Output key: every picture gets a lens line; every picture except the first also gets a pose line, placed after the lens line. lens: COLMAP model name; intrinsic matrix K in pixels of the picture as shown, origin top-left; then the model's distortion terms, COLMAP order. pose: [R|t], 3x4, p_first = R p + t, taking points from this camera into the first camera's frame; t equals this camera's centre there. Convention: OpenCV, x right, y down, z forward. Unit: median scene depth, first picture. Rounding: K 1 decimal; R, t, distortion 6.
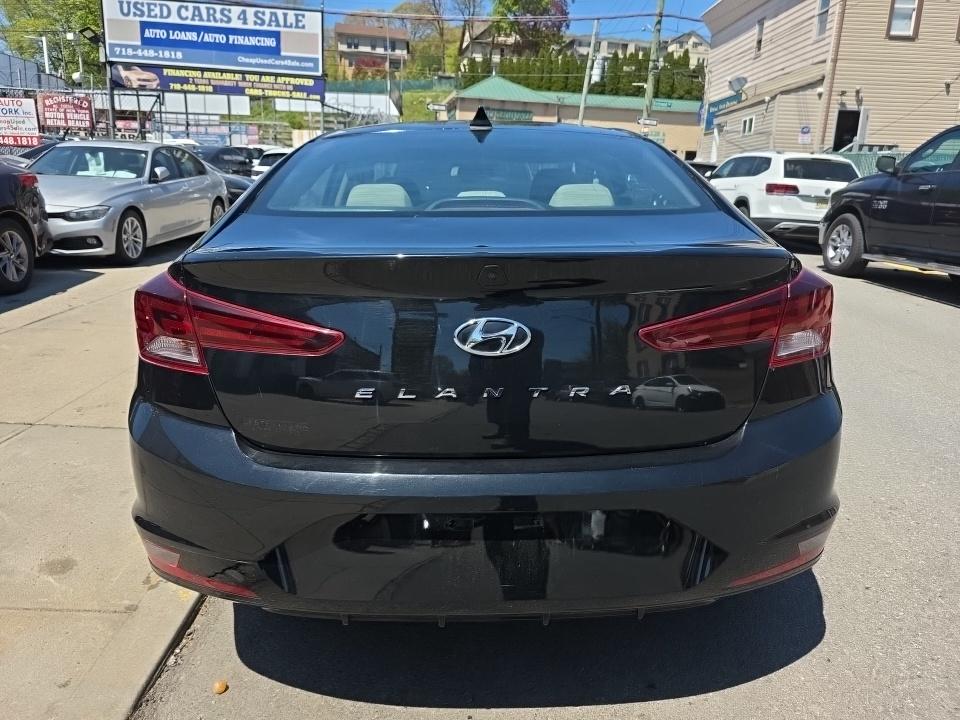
lens RADIAL K [[638.9, 0, 480.0], [0, 638.9, 360.0], [0, 0, 1]] dist [0.000313, -0.003700]
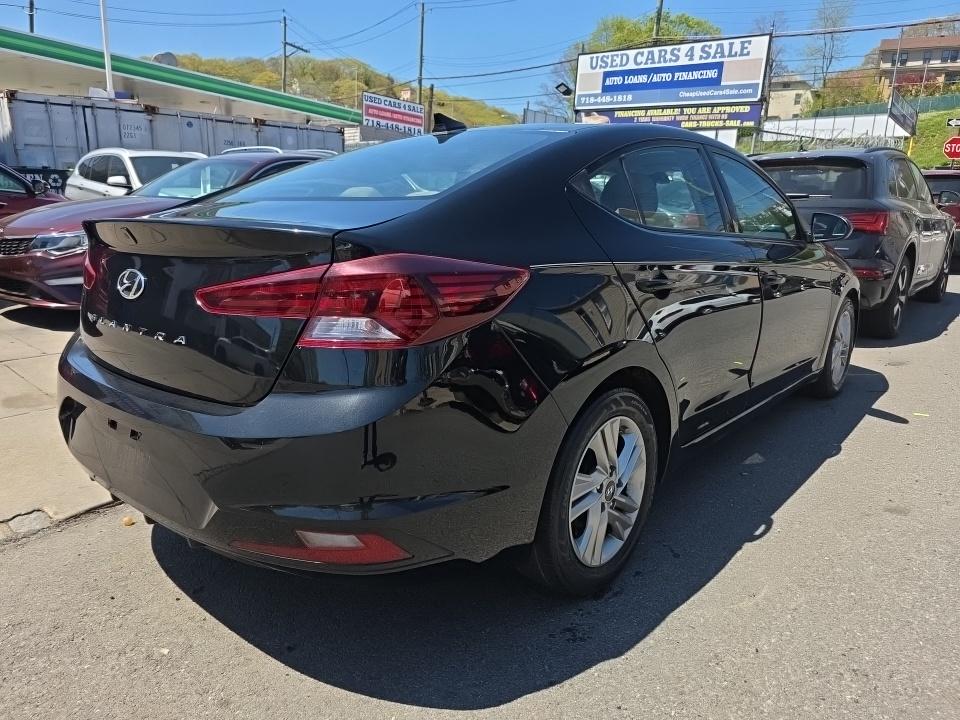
lens RADIAL K [[648.6, 0, 480.0], [0, 648.6, 360.0], [0, 0, 1]] dist [-0.000864, -0.005106]
pose [[0.751527, 0.138881, -0.644918, 0.115098], [-0.173019, 0.984863, 0.010466, -0.002242], [0.636610, 0.103718, 0.764180, 0.035425]]
